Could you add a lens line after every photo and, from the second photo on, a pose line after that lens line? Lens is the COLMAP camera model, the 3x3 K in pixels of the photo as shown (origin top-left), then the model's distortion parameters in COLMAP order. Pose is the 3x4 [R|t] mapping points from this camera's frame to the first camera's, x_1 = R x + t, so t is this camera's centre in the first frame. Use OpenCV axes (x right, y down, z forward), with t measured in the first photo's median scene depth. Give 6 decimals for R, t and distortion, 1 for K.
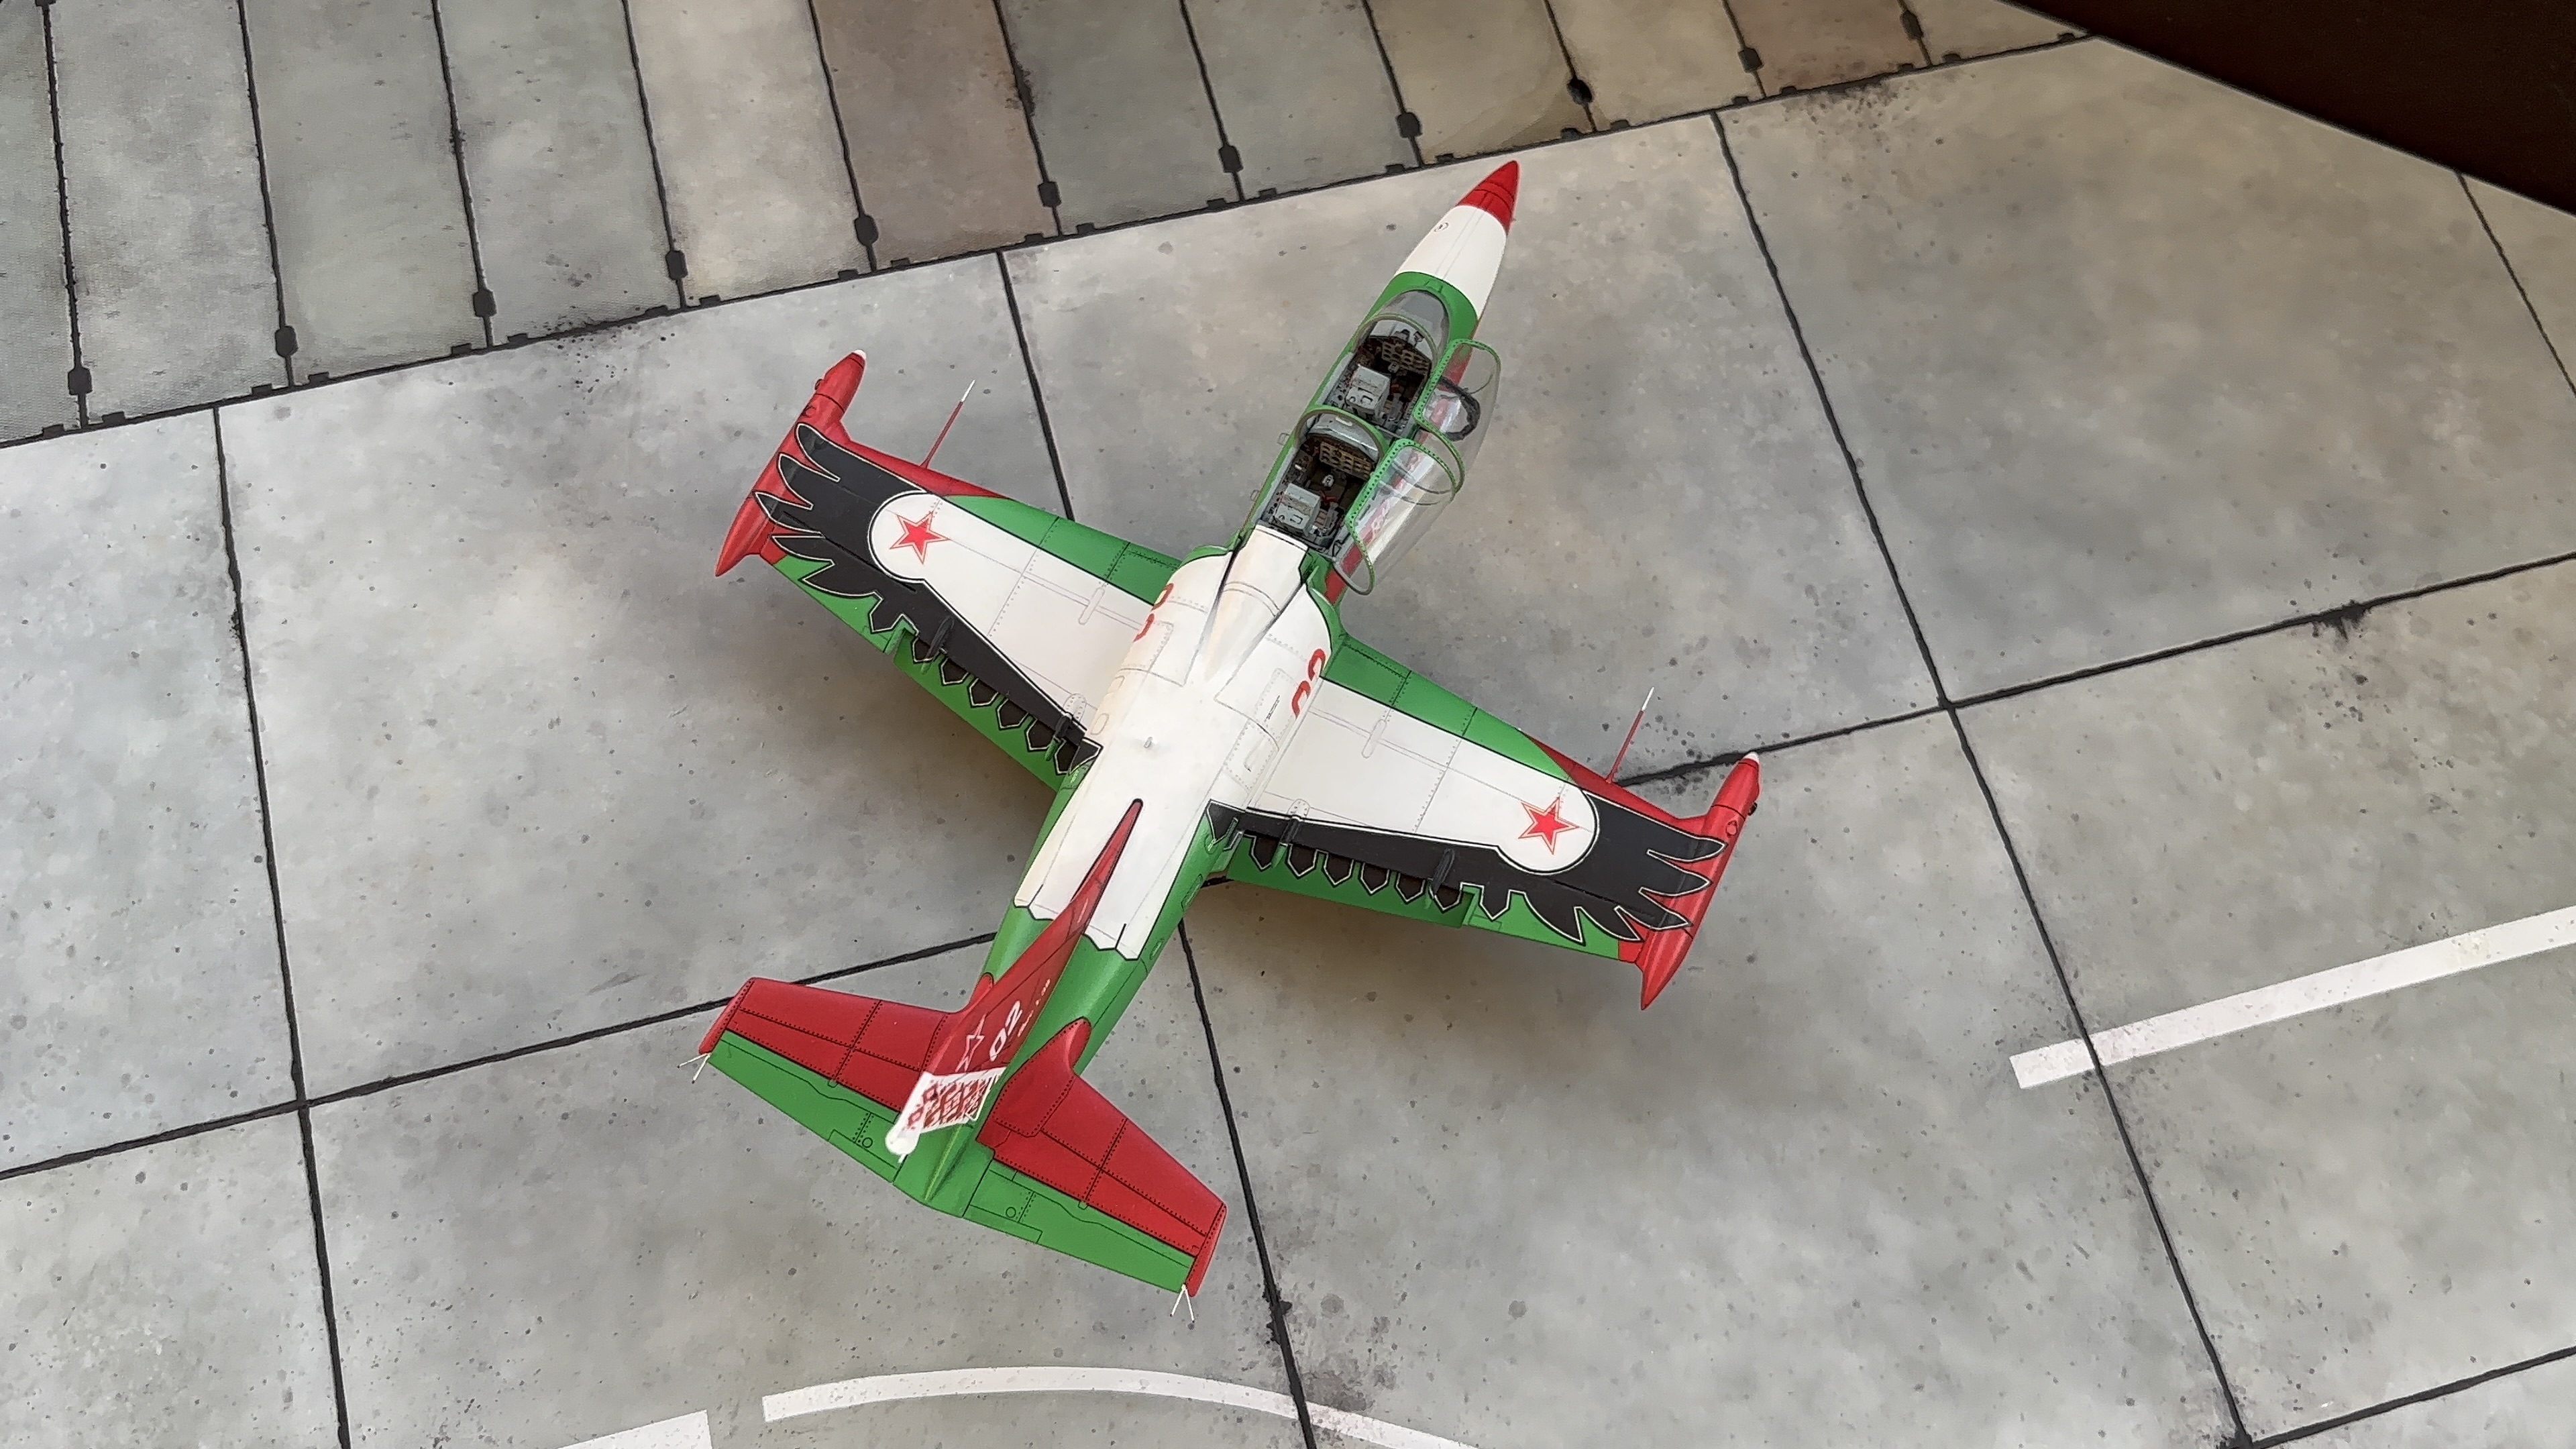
lens RADIAL K [[2363.0, 0, 1304.1], [0, 2363.0, 743.7], [0, 0, 1]] dist [-0.022035, 0.000000]
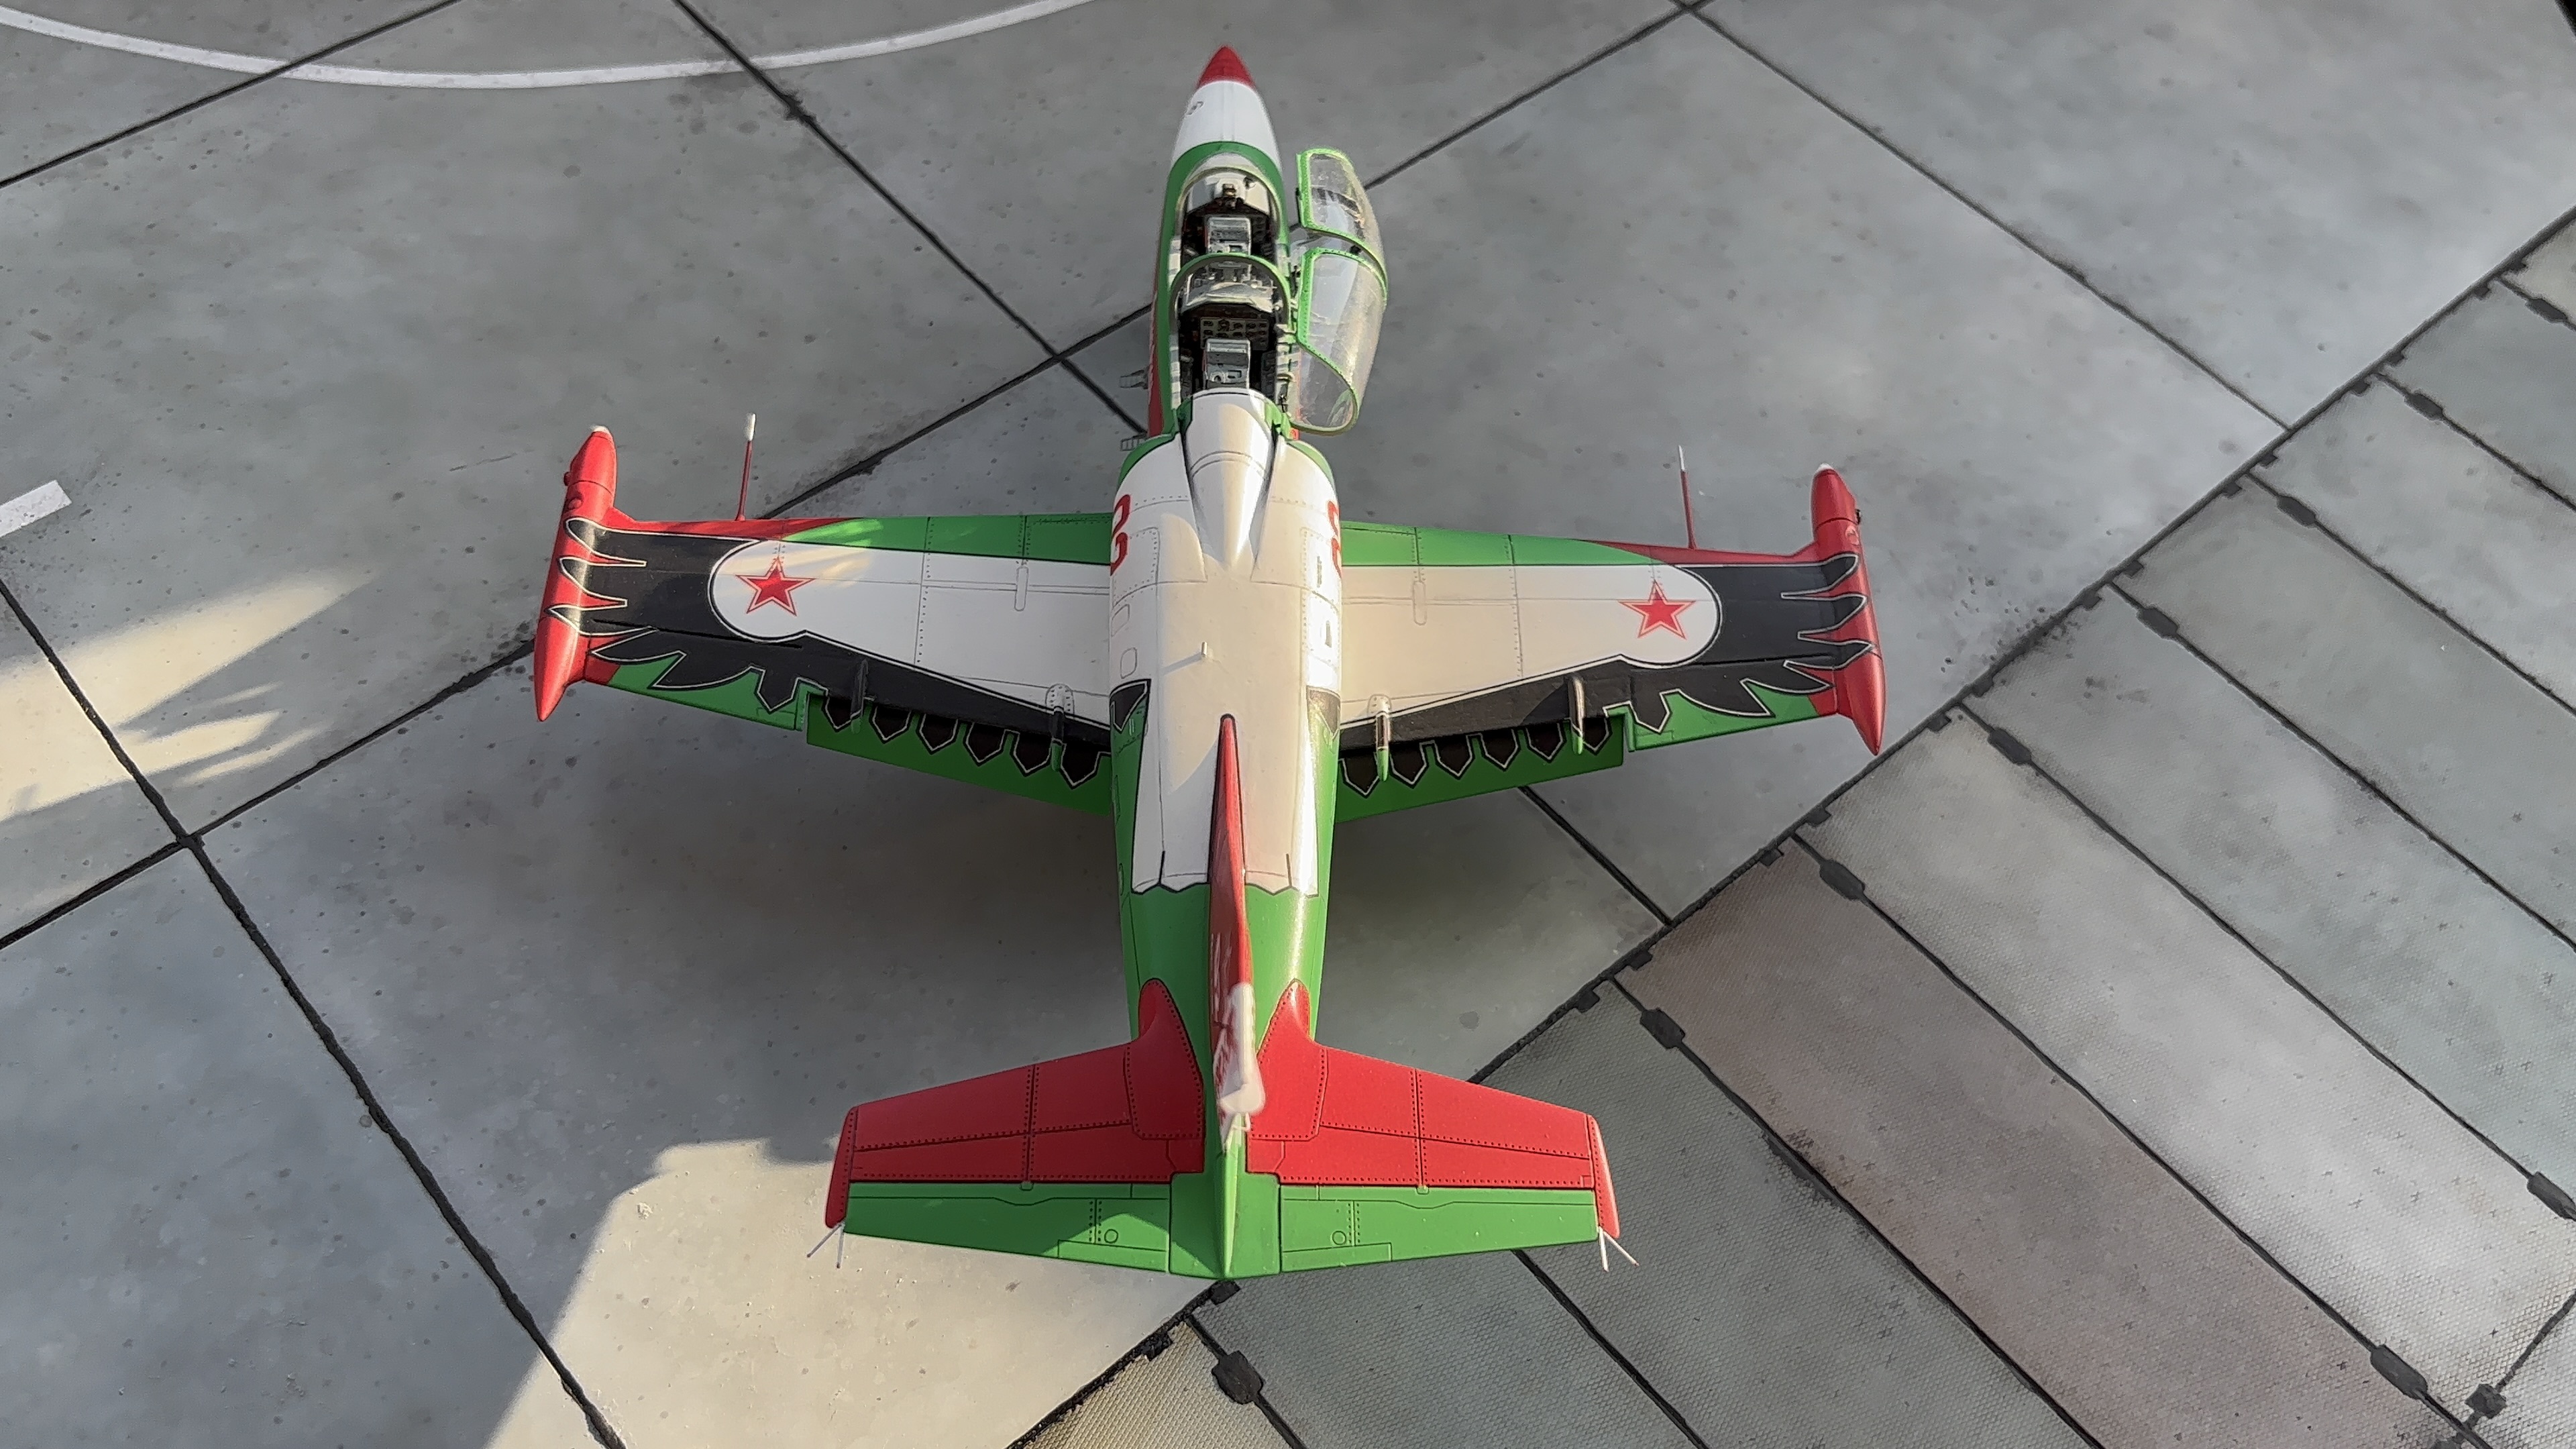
lens RADIAL K [[2363.0, 0, 1280.3], [0, 2363.0, 744.6], [0, 0, 1]] dist [-0.022035, 0.000000]
pose [[-0.895279, 0.286189, -0.341425, 0.211033], [-0.441905, -0.473227, 0.762087, -0.708427], [0.056529, 0.833158, 0.550139, 0.597544]]
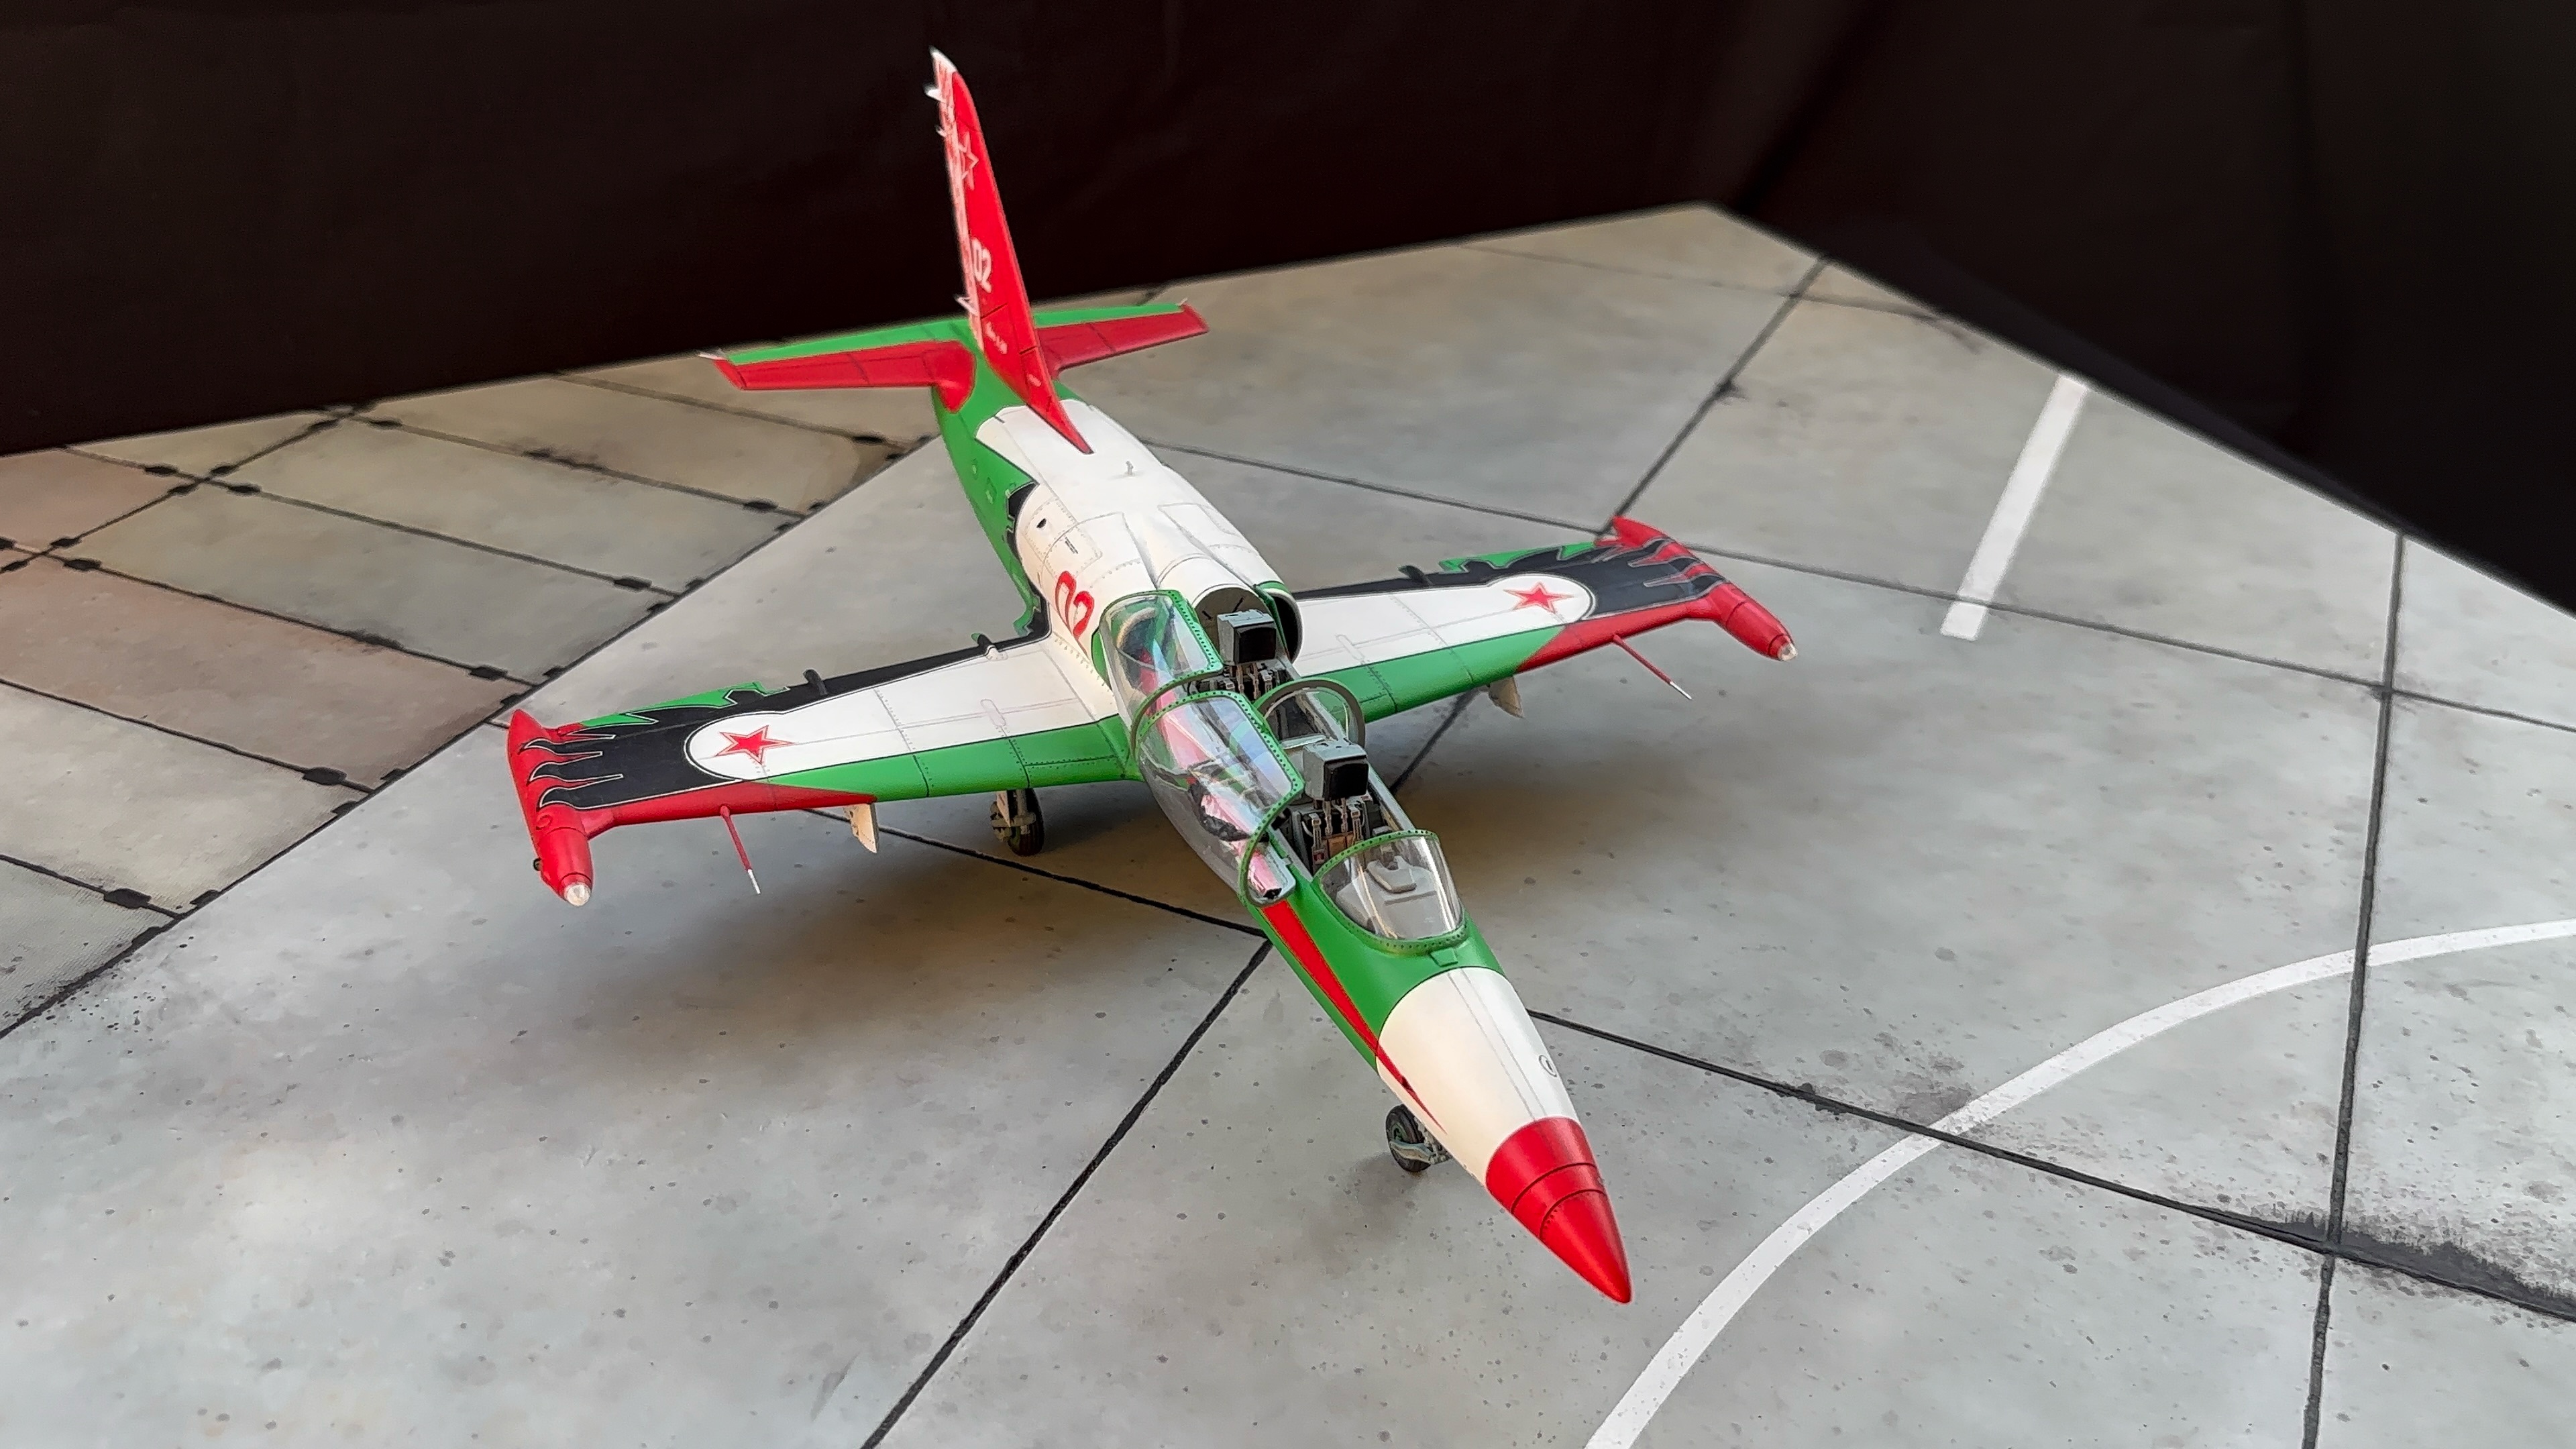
lens RADIAL K [[2363.0, 0, 1295.7], [0, 2363.0, 709.8], [0, 0, 1]] dist [-0.022035, 0.000000]
pose [[0.637597, -0.417460, 0.647455, -0.501781], [0.720062, 0.621683, -0.308255, 0.249816], [-0.273827, 0.662750, 0.696980, 0.383172]]
